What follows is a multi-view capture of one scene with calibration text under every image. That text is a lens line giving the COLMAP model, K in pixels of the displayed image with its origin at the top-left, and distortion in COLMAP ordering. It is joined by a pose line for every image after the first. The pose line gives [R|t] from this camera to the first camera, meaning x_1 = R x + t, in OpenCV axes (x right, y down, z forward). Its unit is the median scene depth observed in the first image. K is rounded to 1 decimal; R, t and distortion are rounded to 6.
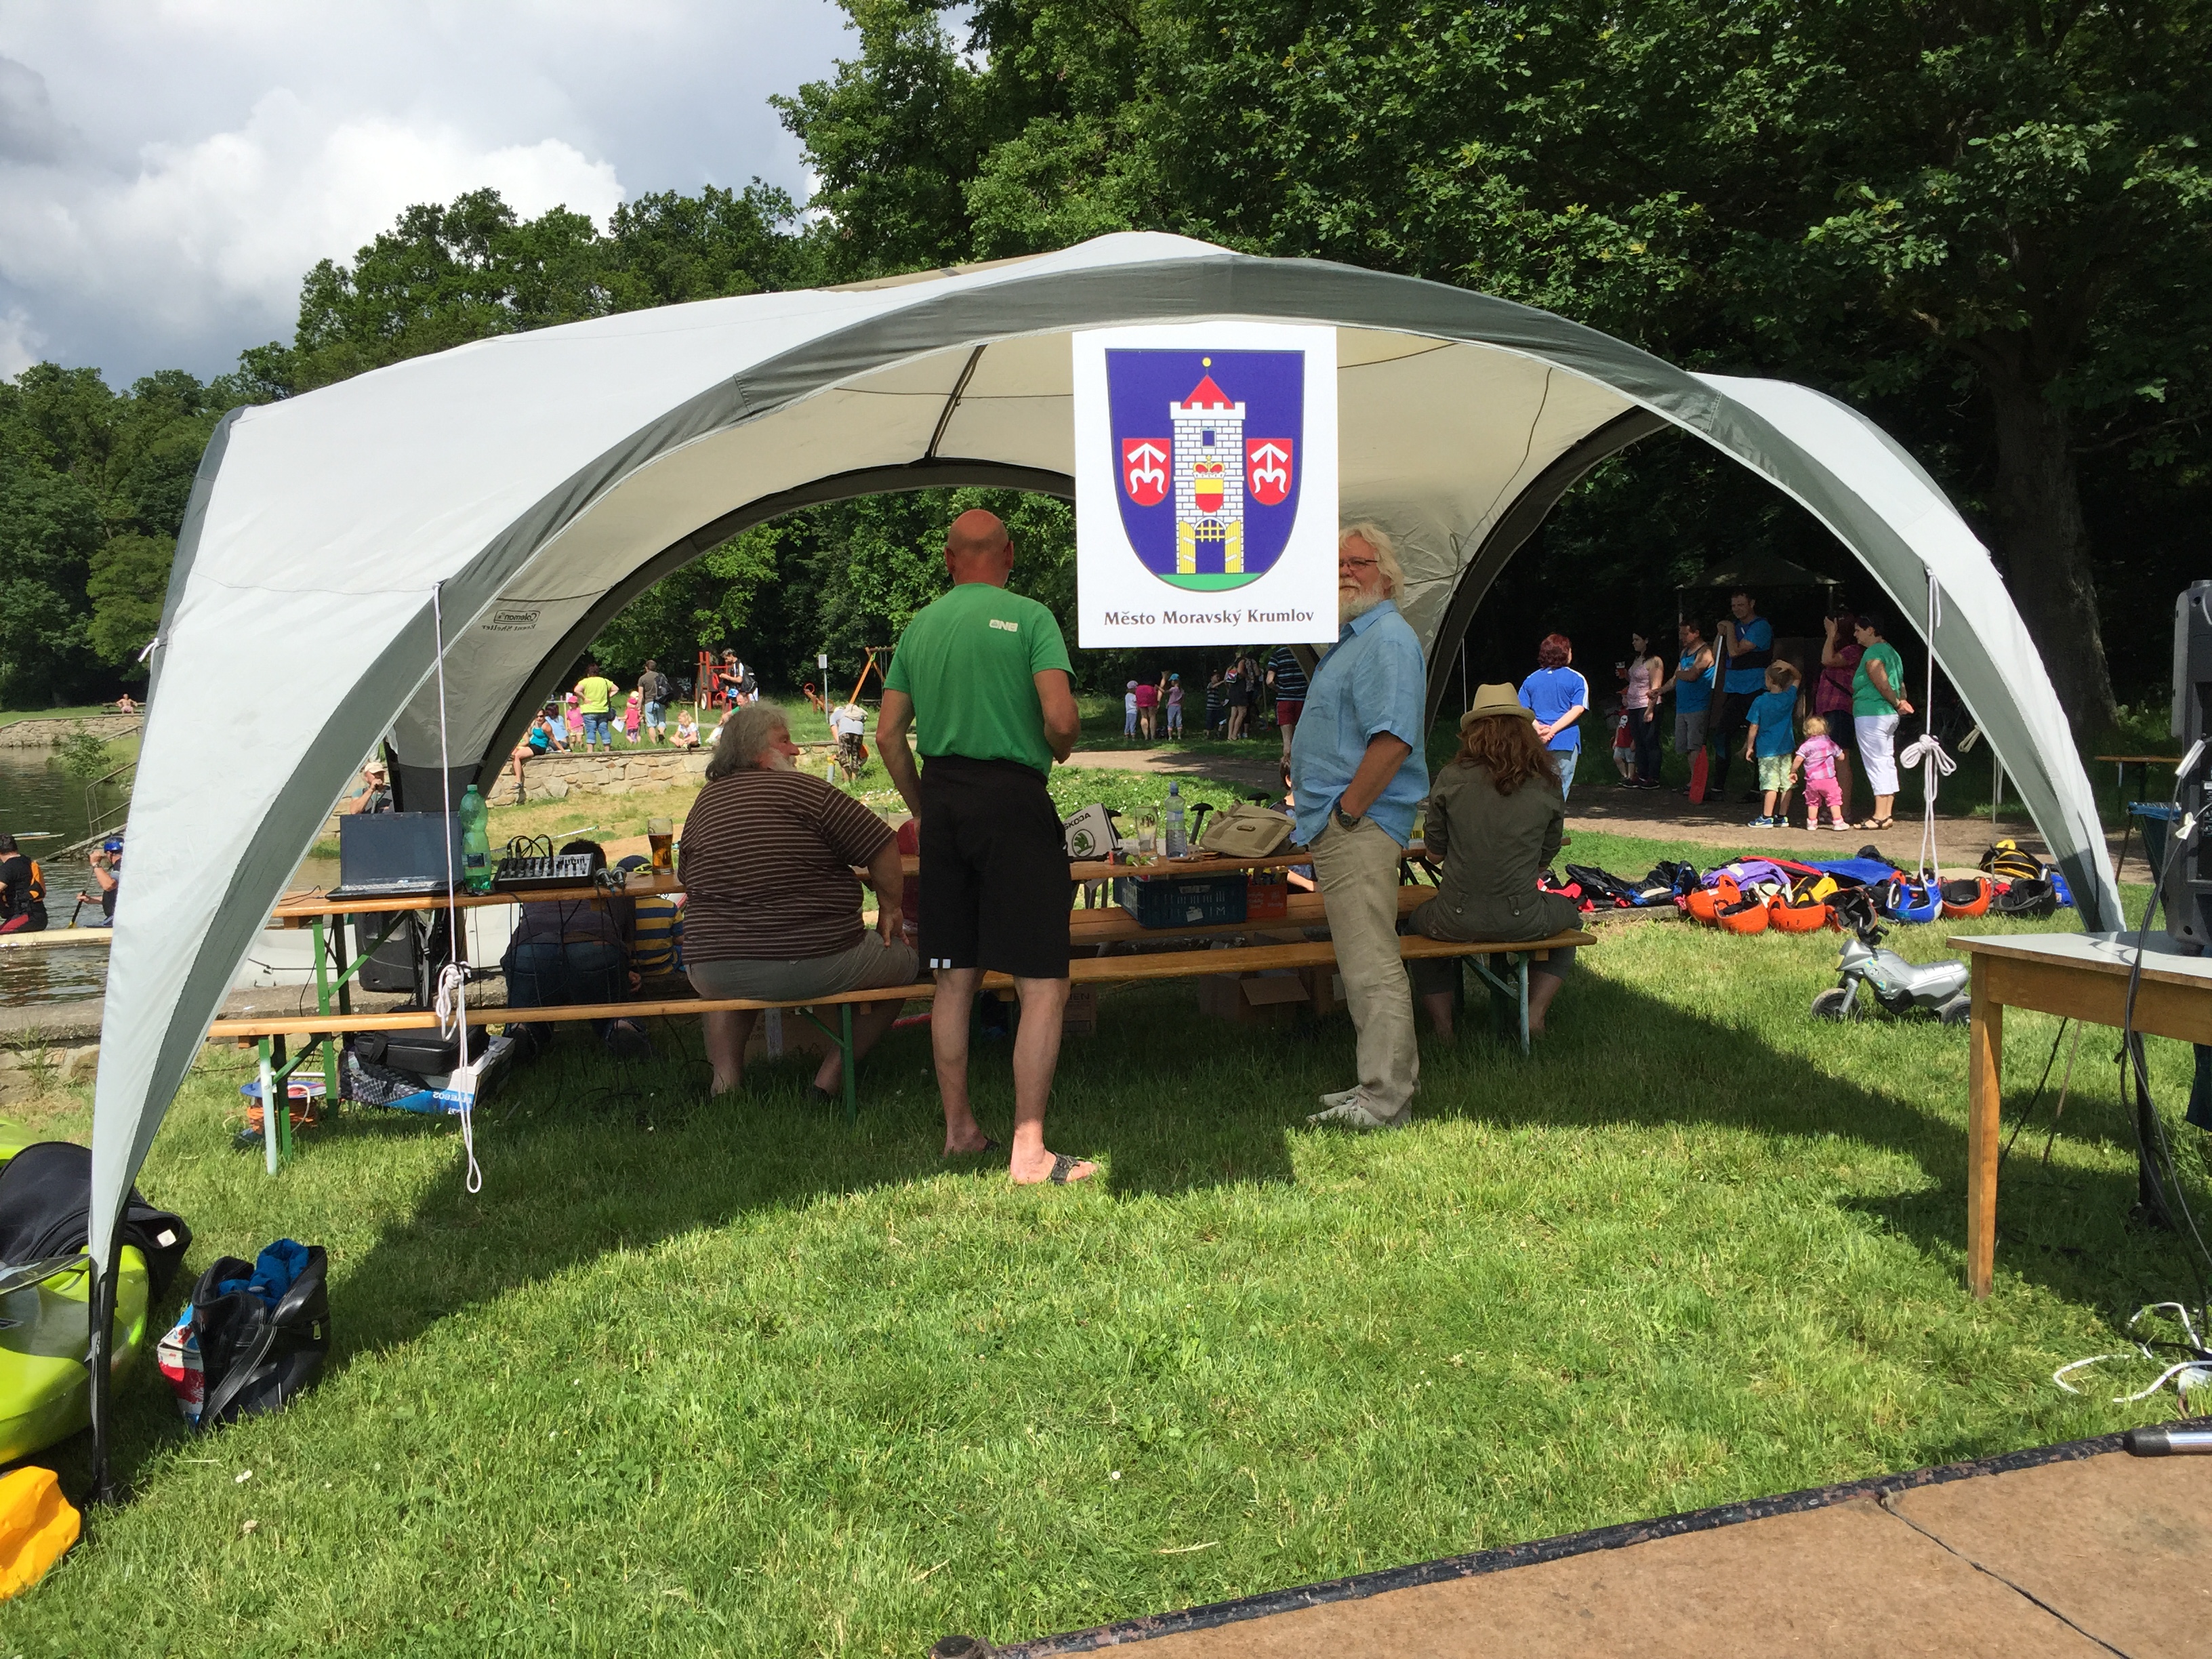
lens RADIAL K [[1897.7, 0, 1110.3], [0, 1897.7, 825.6], [0, 0, 1]] dist [0.004639, -0.001515]
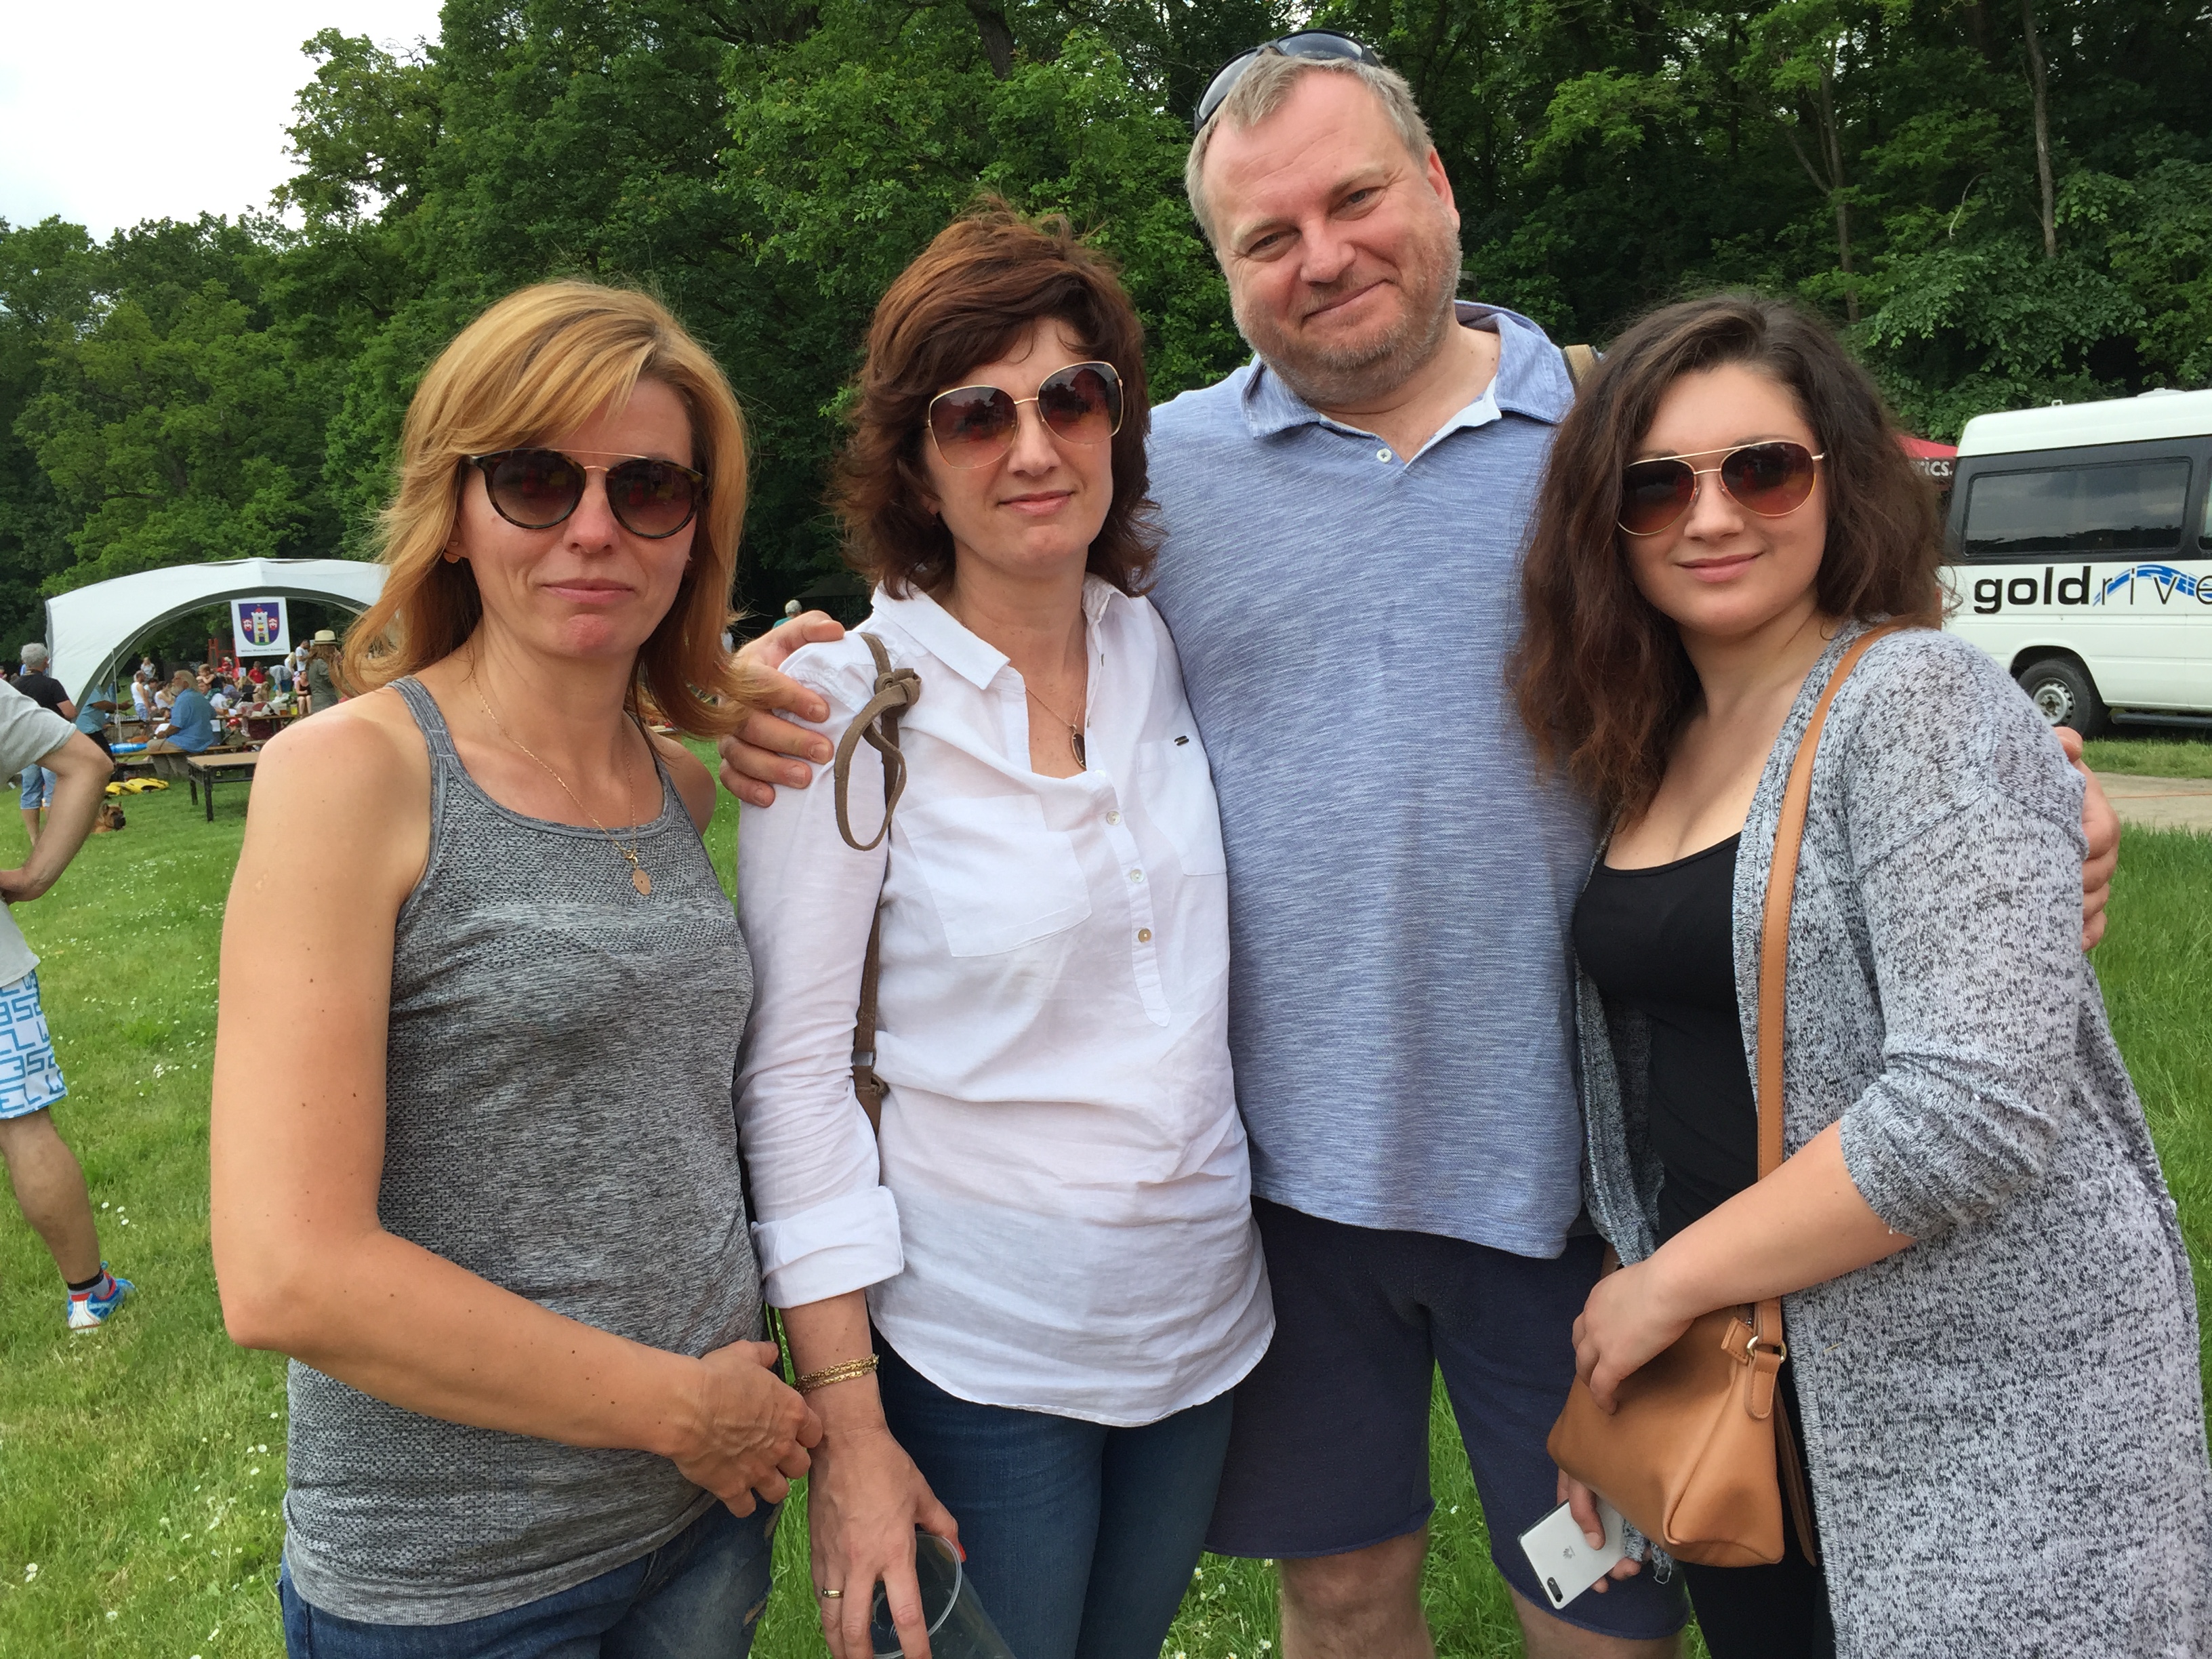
lens RADIAL K [[1897.7, 0, 1110.3], [0, 1897.7, 825.6], [0, 0, 1]] dist [0.004639, -0.001515]
pose [[0.975510, -0.039522, 0.216376, 0.124870], [0.035841, 0.999139, 0.020914, 0.037437], [-0.217016, -0.012647, 0.976086, -0.496359]]
